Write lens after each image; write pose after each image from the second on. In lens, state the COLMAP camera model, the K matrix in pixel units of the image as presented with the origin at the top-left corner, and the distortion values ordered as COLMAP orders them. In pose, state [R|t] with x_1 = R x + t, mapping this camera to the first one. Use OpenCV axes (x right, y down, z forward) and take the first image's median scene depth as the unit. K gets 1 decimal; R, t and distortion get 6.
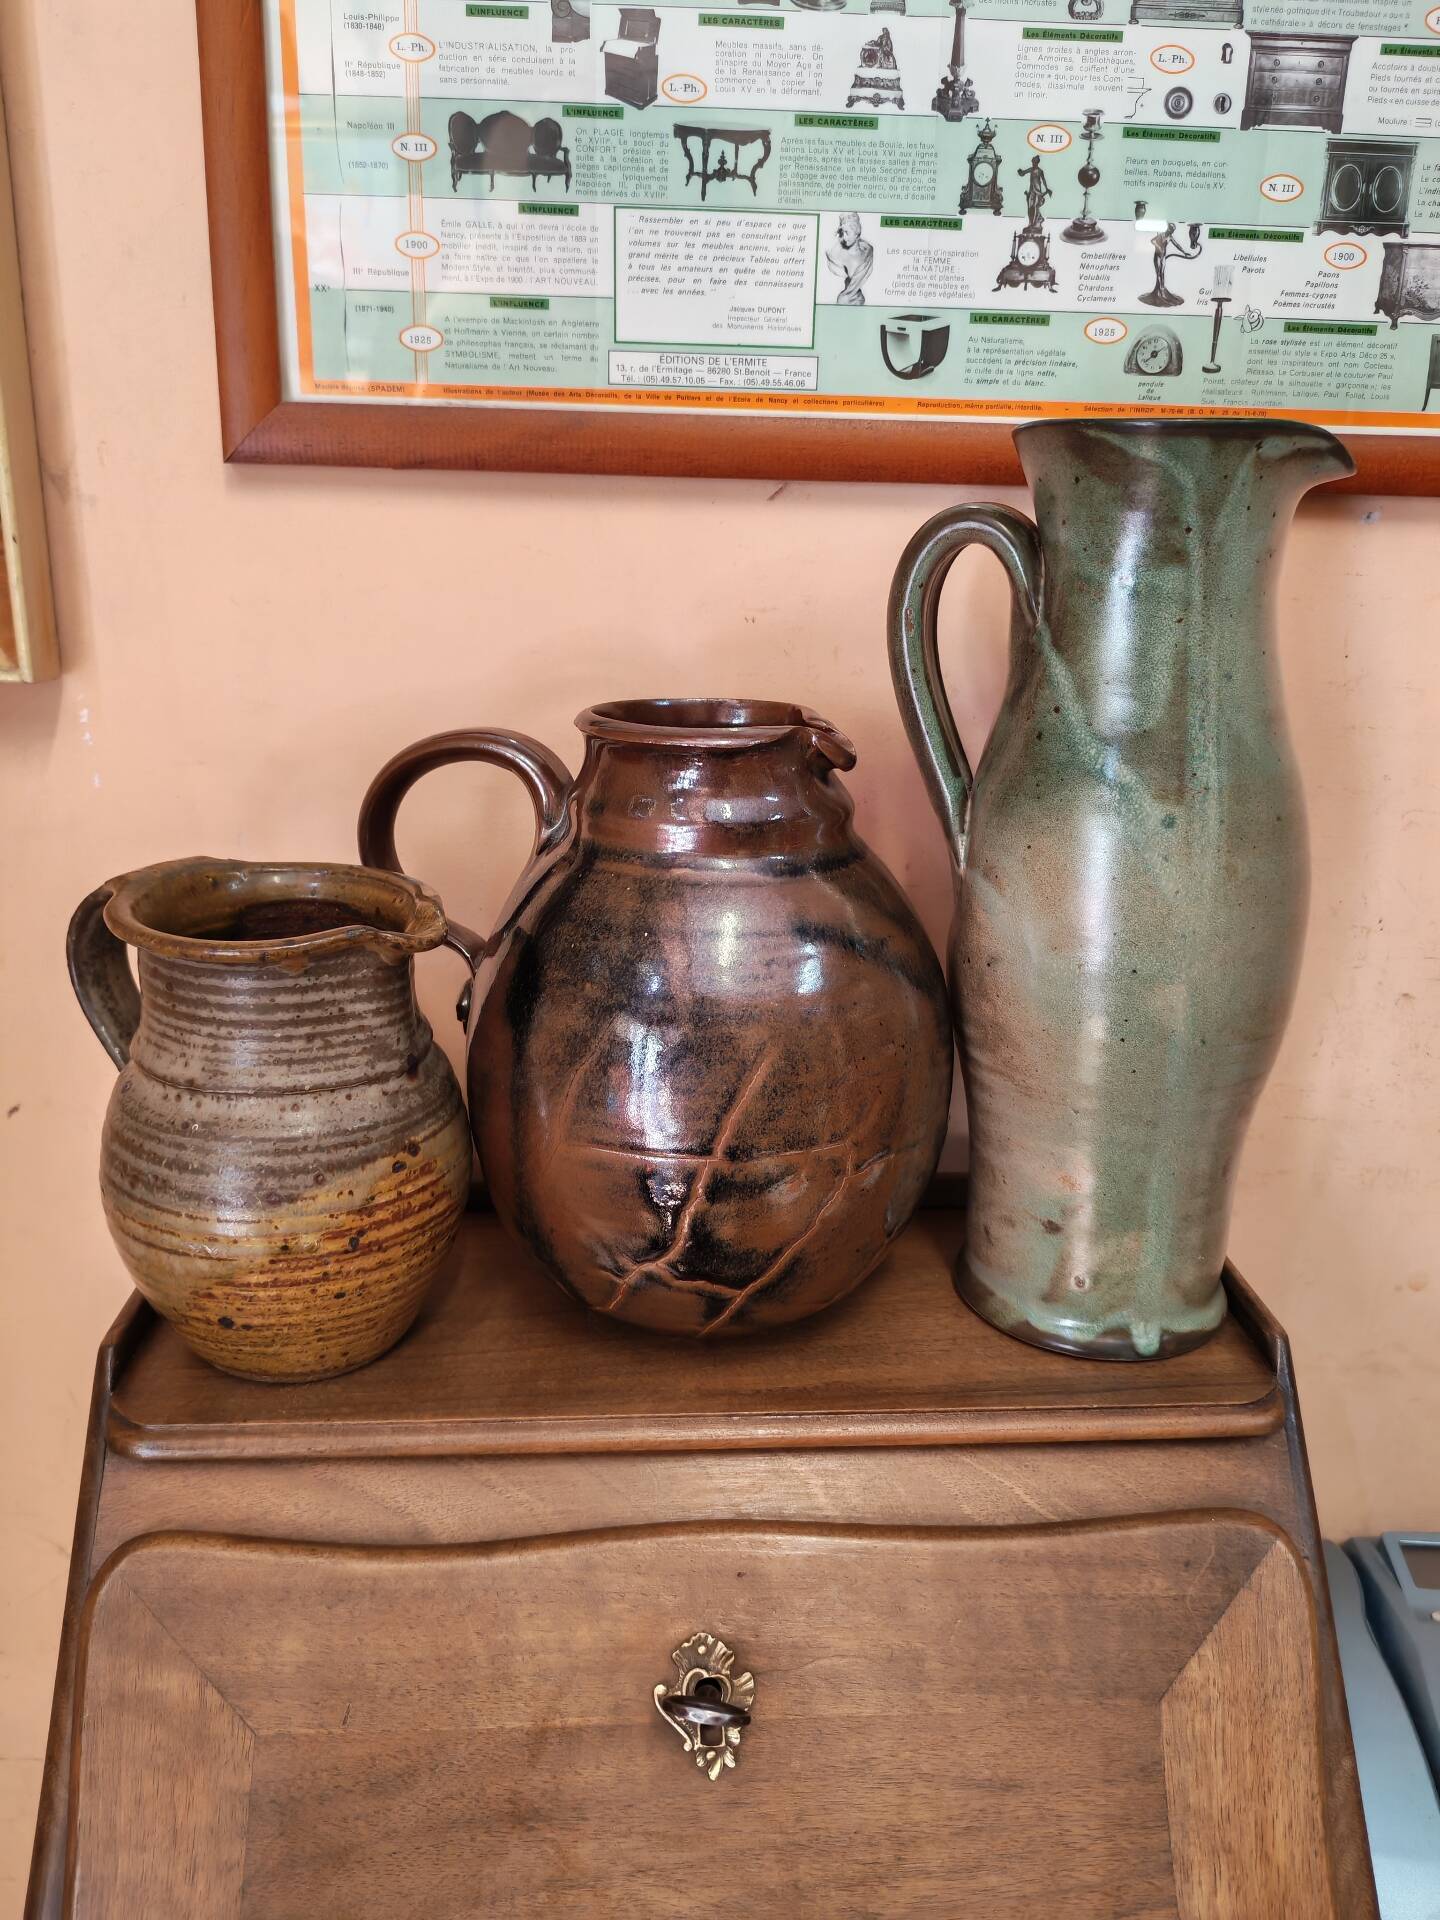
lens RADIAL K [[1477.8, 0, 705.6], [0, 1477.8, 1038.7], [0, 0, 1]] dist [0.035468, -0.045489]
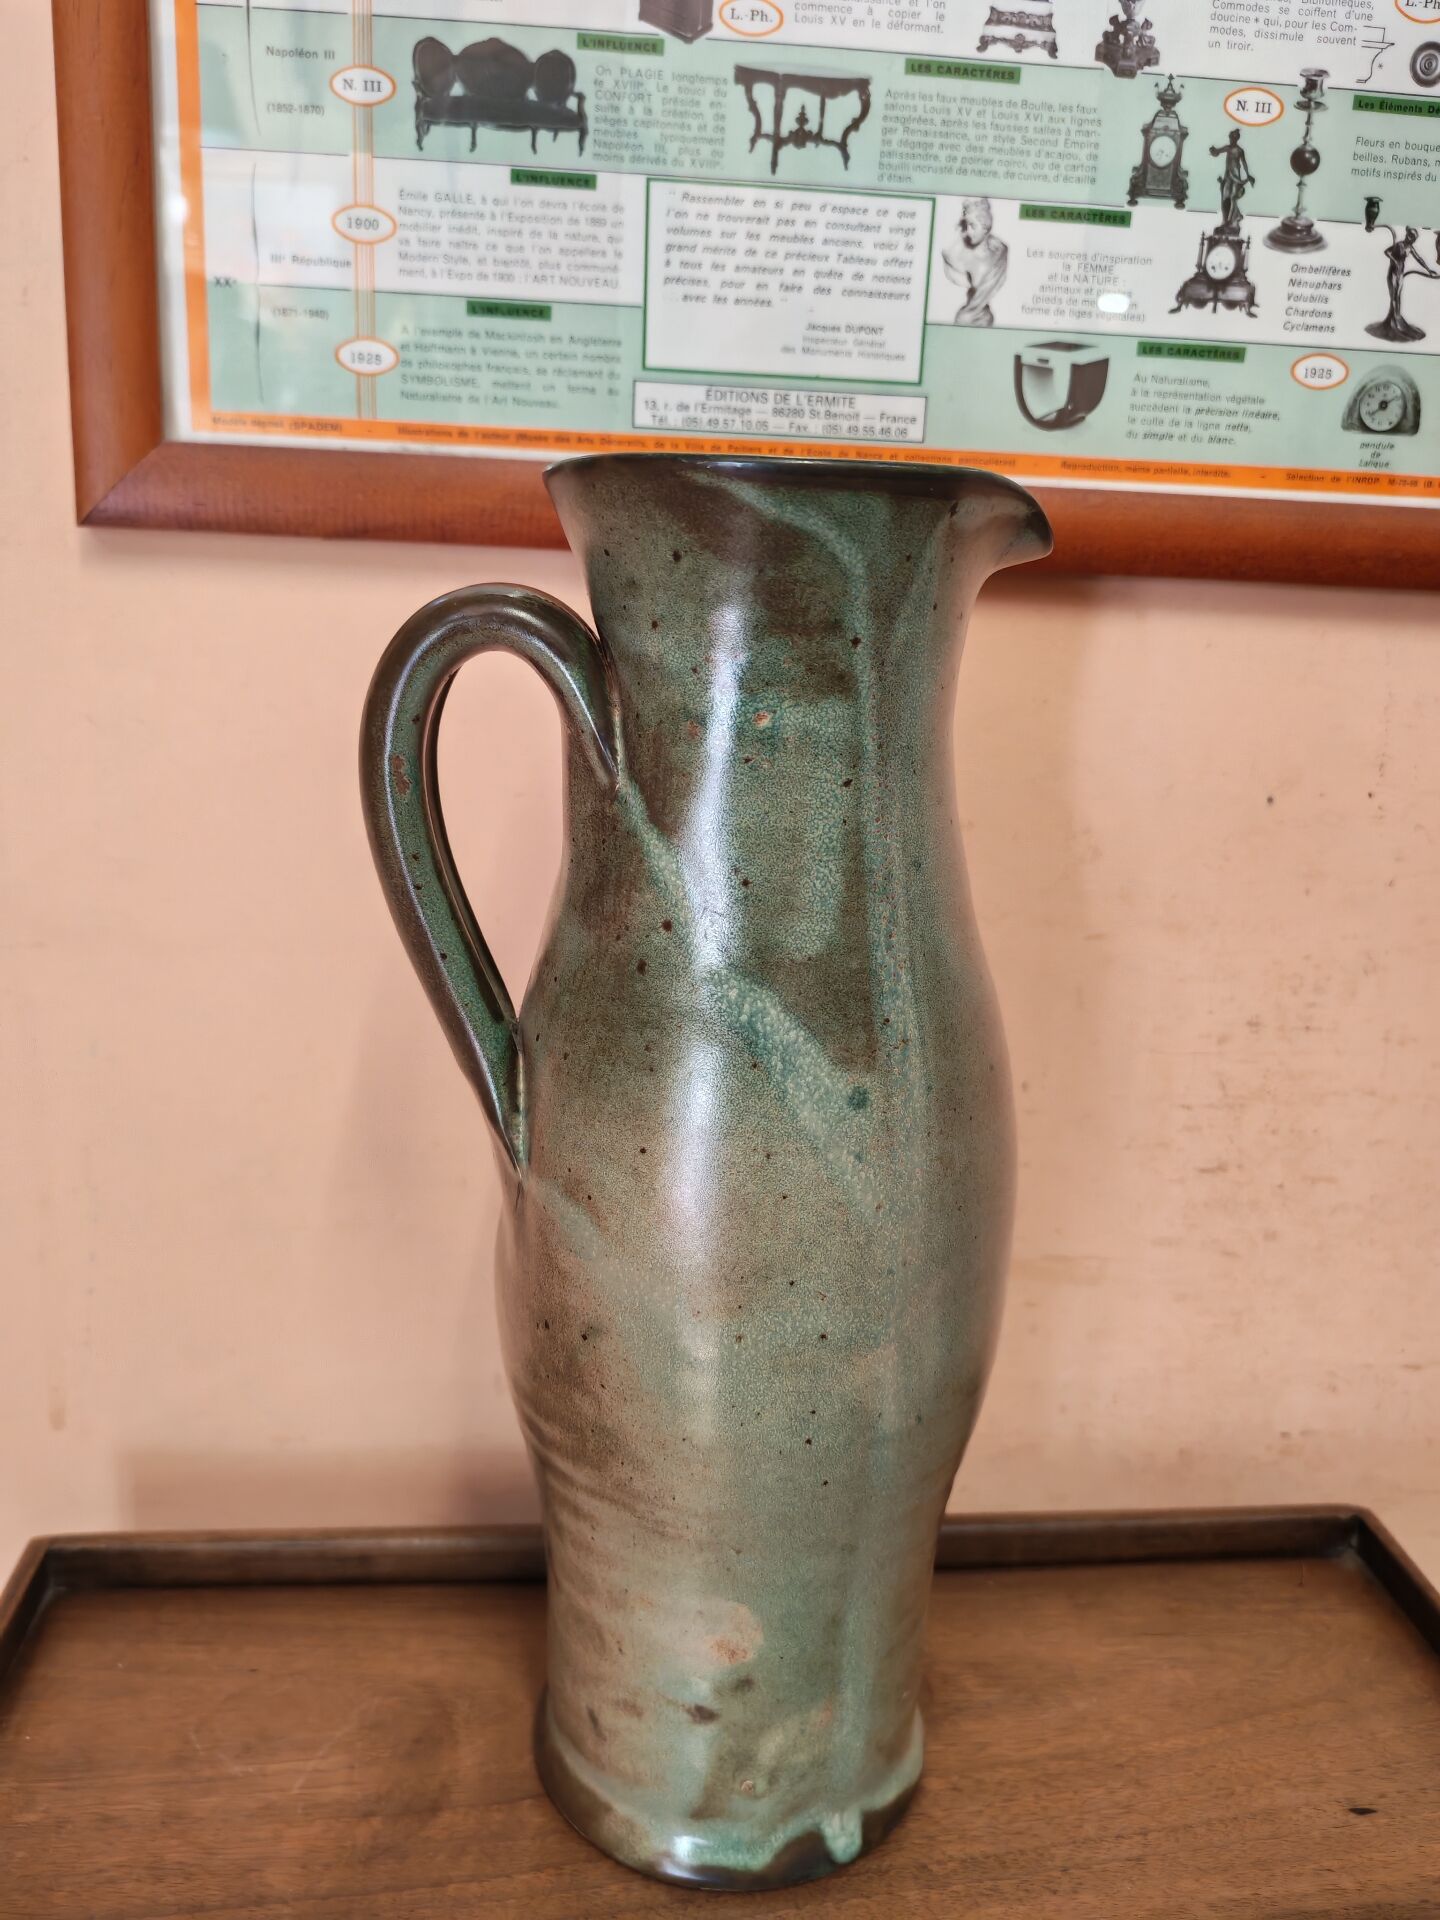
lens RADIAL K [[1506.5, 0, 721.1], [0, 1506.5, 1054.3], [0, 0, 1]] dist [0.027572, -0.047545]
pose [[0.998818, 0.002422, 0.048548, -0.059578], [0.000522, 0.998166, -0.060539, -0.101370], [-0.048606, 0.060493, 0.996984, 0.306829]]
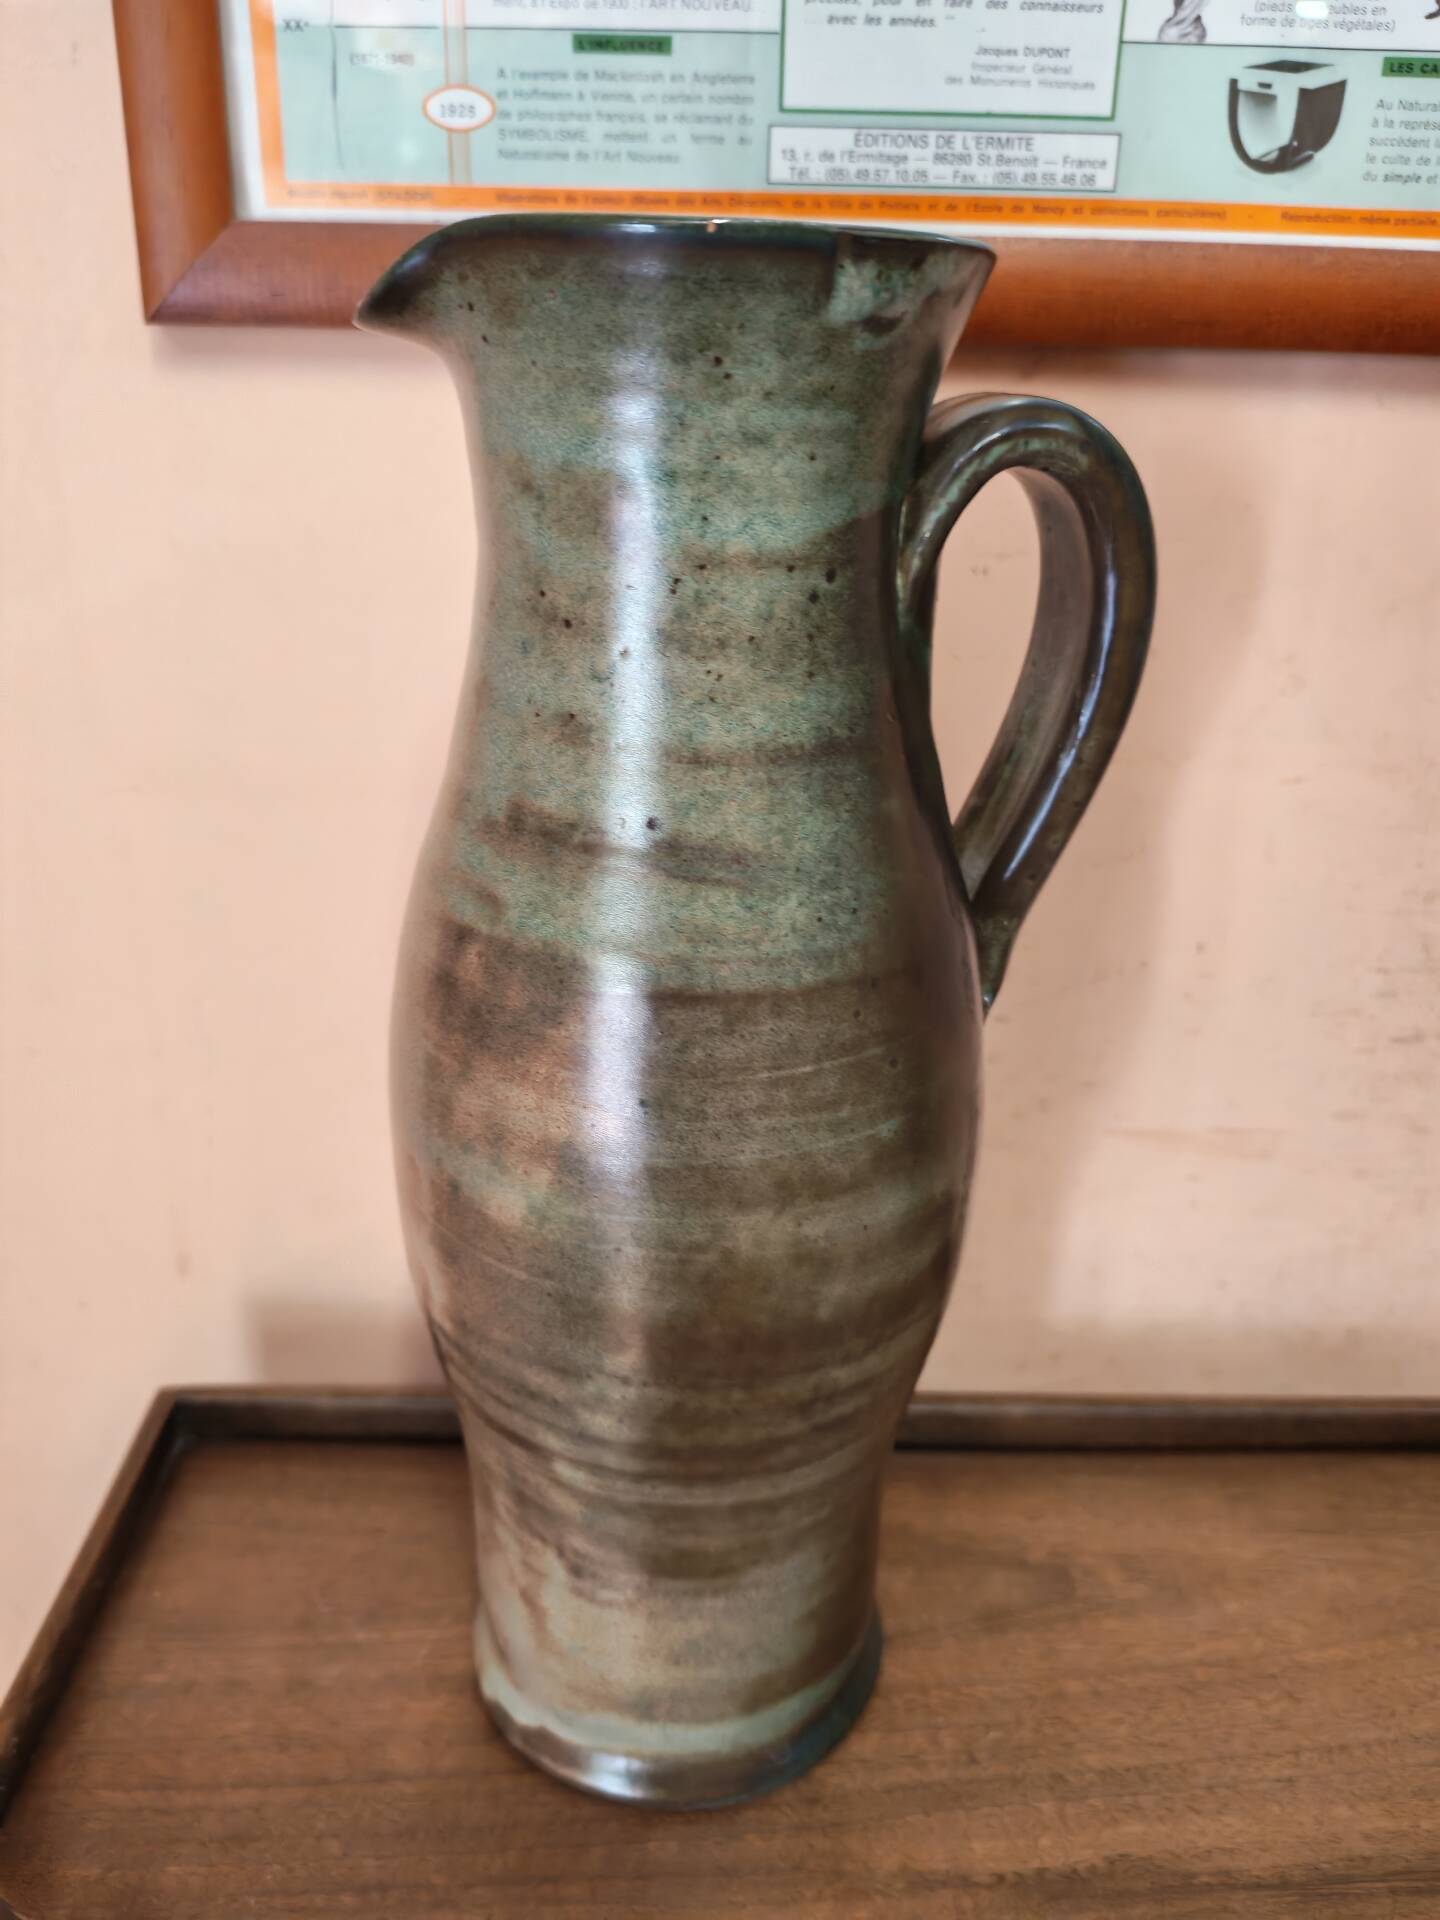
lens RADIAL K [[1492.9, 0, 726.5], [0, 1492.9, 1040.7], [0, 0, 1]] dist [0.000296, -0.030380]
pose [[0.999209, 0.011146, -0.038182, -0.057031], [-0.008347, 0.997319, 0.072699, -0.142192], [0.038890, -0.072323, 0.996623, 0.385516]]
